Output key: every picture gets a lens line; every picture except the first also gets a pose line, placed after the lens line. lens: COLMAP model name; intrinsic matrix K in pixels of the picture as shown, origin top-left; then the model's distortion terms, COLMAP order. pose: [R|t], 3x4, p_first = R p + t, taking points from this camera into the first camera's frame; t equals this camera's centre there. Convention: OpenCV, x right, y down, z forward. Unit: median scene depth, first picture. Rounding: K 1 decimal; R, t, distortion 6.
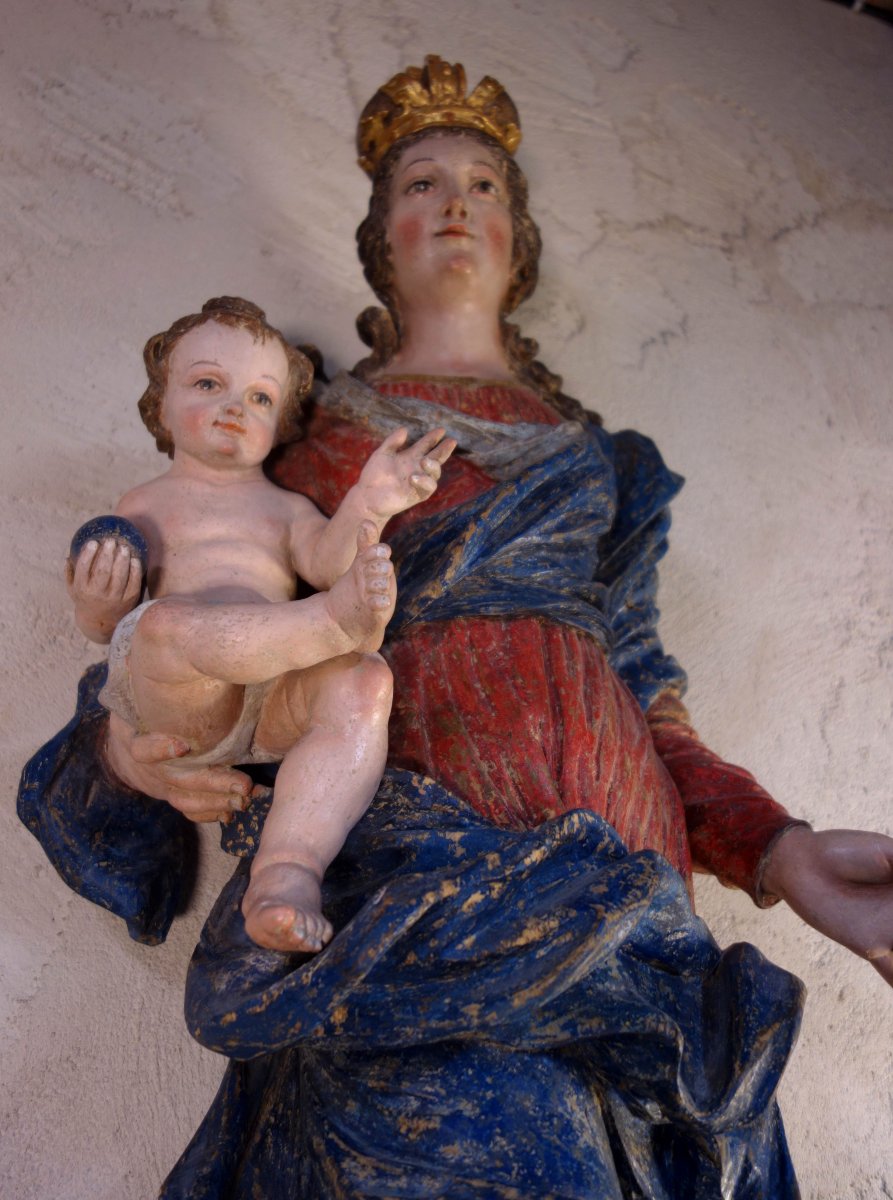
lens RADIAL K [[1055.9, 0, 449.7], [0, 1055.9, 524.8], [0, 0, 1]] dist [0.005409, -0.004547]
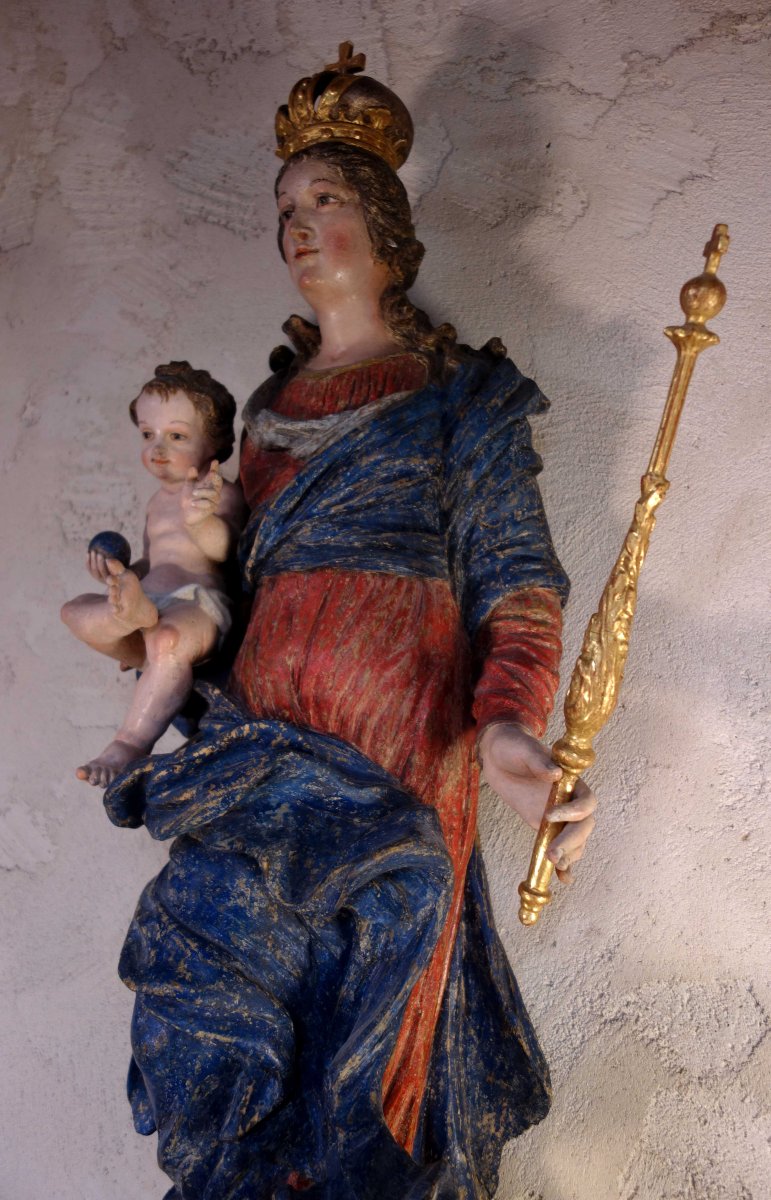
lens RADIAL K [[965.0, 0, 361.2], [0, 965.0, 581.8], [0, 0, 1]] dist [0.011053, -0.014628]
pose [[0.706179, -0.001443, -0.708032, 0.906888], [0.236739, 0.942924, 0.234197, -0.165694], [0.667283, -0.333004, 0.666215, 0.148146]]
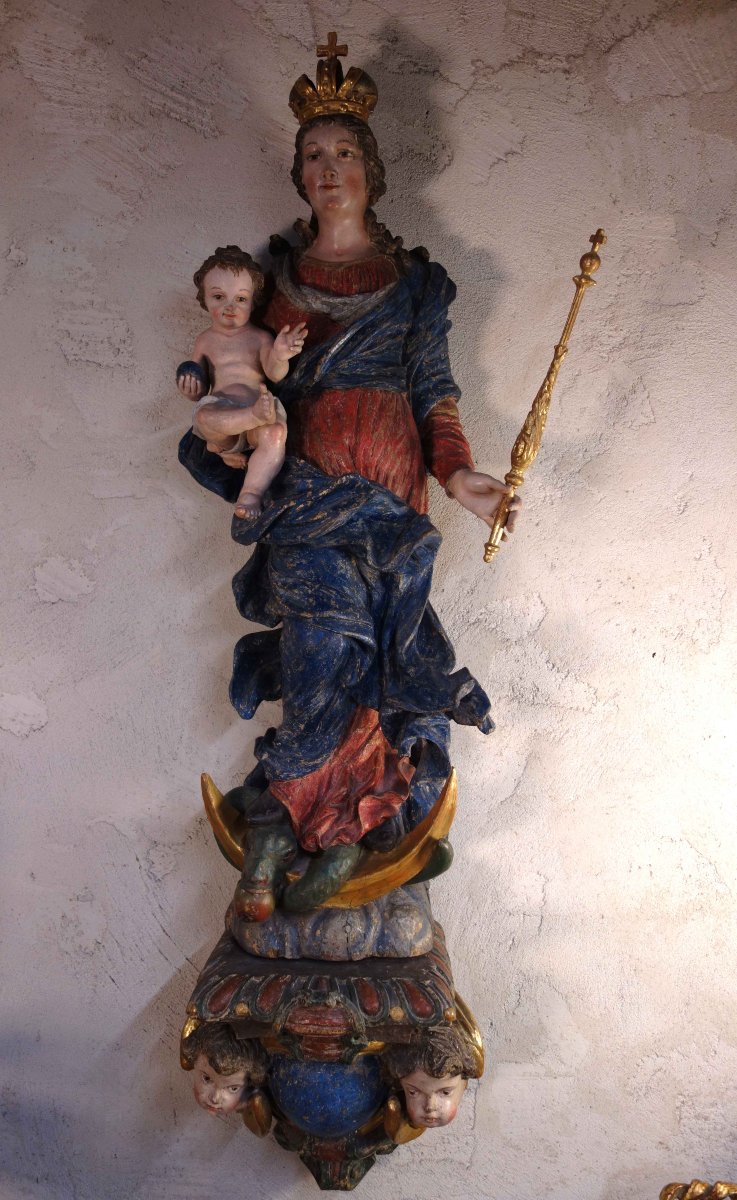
lens RADIAL K [[947.8, 0, 339.0], [0, 947.8, 596.4], [0, 0, 1]] dist [0.005383, -0.000361]
pose [[0.953787, 0.068160, -0.292652, 0.636278], [0.100080, 0.846269, 0.523271, -0.584419], [0.283329, -0.528377, 0.800339, -0.913781]]
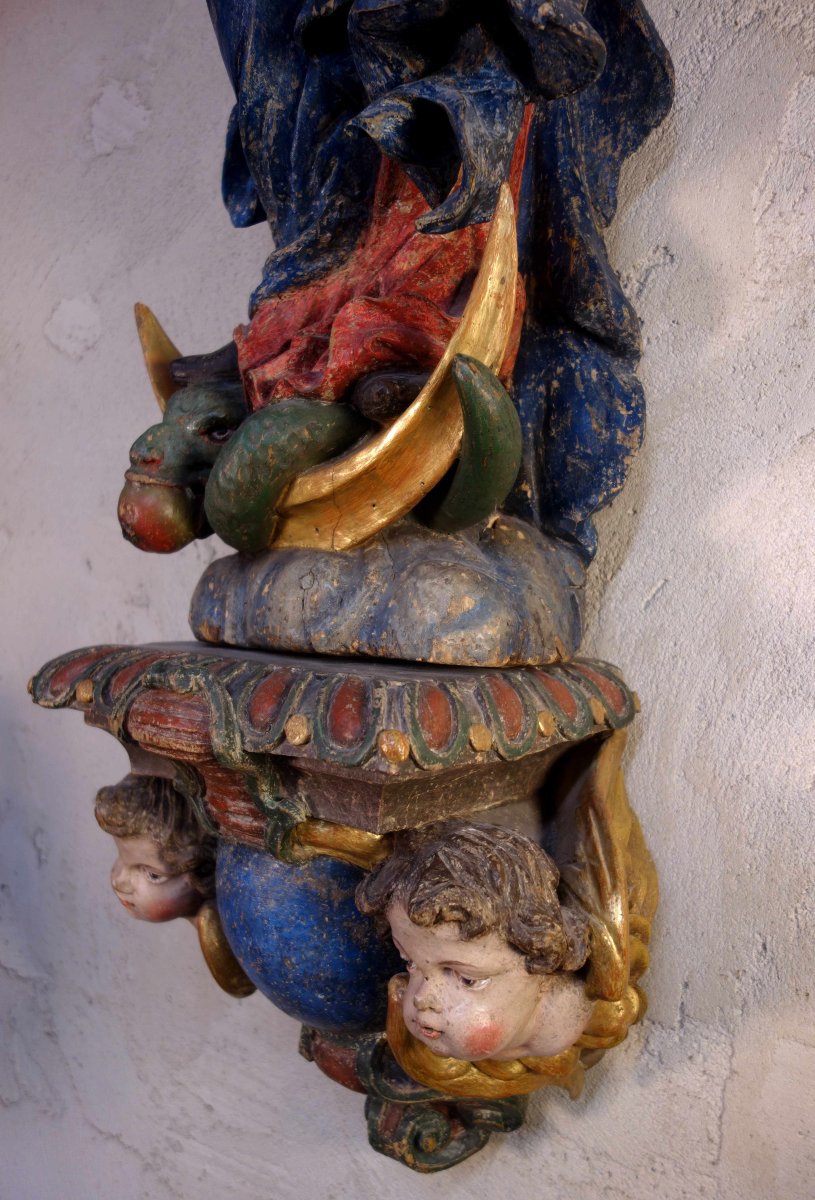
lens RADIAL K [[960.4, 0, 408.2], [0, 960.4, 608.7], [0, 0, 1]] dist [-0.003639, 0.010582]
pose [[0.620486, 0.113586, -0.775948, 0.926808], [0.323941, 0.863970, 0.385510, 0.719492], [0.714185, -0.490565, 0.499285, -0.114311]]
